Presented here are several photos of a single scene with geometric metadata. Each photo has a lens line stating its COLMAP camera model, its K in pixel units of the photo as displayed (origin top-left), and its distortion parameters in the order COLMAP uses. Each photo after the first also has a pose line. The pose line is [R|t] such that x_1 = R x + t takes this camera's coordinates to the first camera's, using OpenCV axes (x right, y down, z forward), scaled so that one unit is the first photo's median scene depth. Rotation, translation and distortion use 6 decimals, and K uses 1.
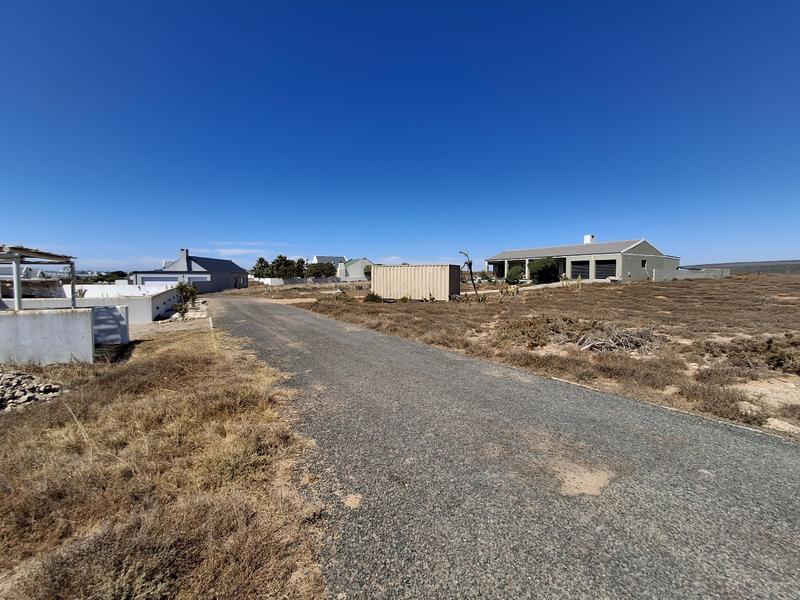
lens RADIAL K [[367.7, 0, 403.5], [0, 367.7, 295.8], [0, 0, 1]] dist [-0.000412, -0.005709]
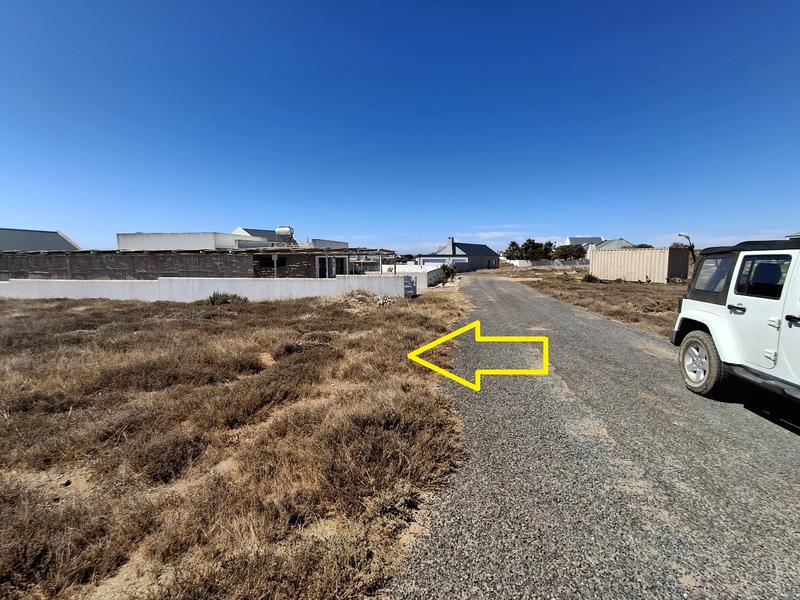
lens RADIAL K [[367.7, 0, 403.5], [0, 367.7, 295.8], [0, 0, 1]] dist [-0.000412, -0.005709]
pose [[0.783027, 0.060827, -0.619006, 0.084420], [-0.029655, 0.997726, 0.060529, 0.003564], [0.621280, -0.029040, 0.783050, -0.119256]]
